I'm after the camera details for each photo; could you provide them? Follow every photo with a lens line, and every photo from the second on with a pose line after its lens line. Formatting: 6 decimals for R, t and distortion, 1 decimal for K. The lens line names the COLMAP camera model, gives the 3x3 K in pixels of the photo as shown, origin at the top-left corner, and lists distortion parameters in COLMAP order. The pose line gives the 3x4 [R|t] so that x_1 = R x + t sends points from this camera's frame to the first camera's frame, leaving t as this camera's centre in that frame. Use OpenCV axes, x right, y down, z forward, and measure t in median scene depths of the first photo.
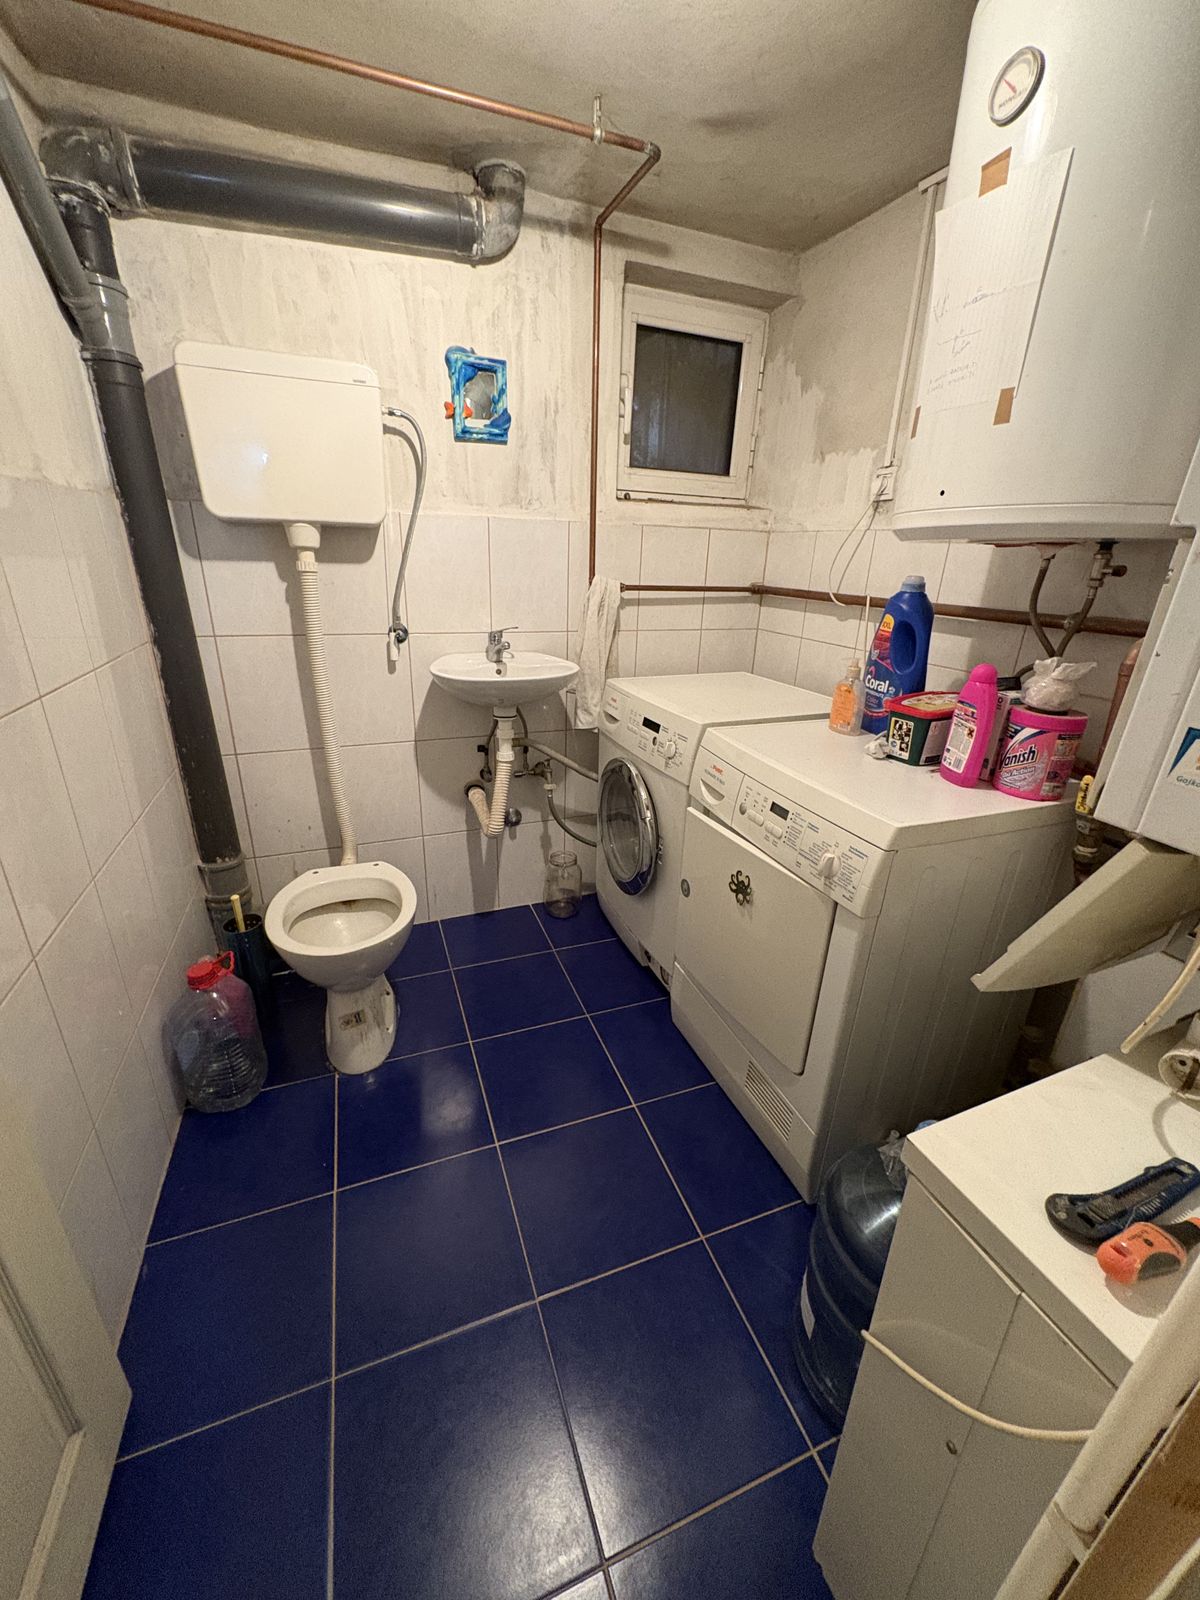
lens RADIAL K [[635.4, 0, 598.7], [0, 635.4, 804.5], [0, 0, 1]] dist [-0.001702, 0.000244]
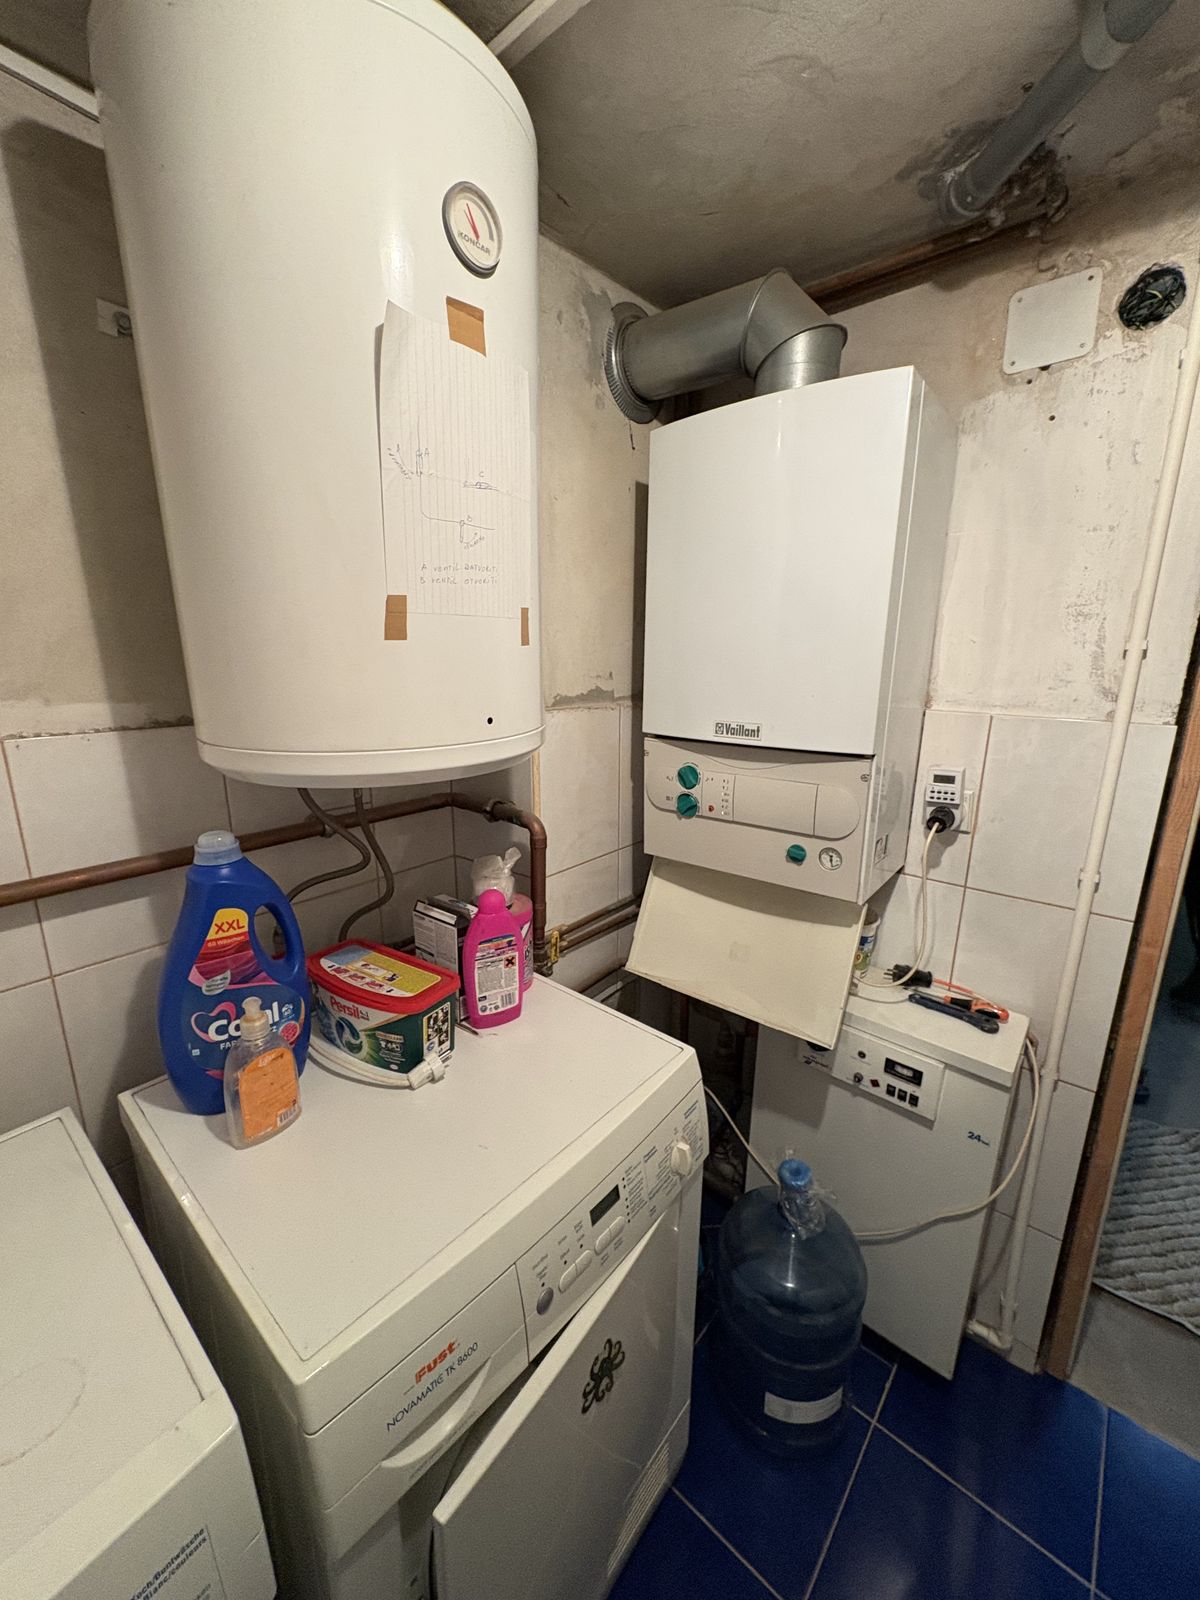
lens RADIAL K [[635.4, 0, 600.1], [0, 635.4, 801.5], [0, 0, 1]] dist [-0.001702, 0.000244]
pose [[-0.476643, -0.239175, 0.845935, -0.144302], [0.306252, 0.856821, 0.414810, -0.579154], [-0.824028, 0.456785, -0.335150, 1.012147]]
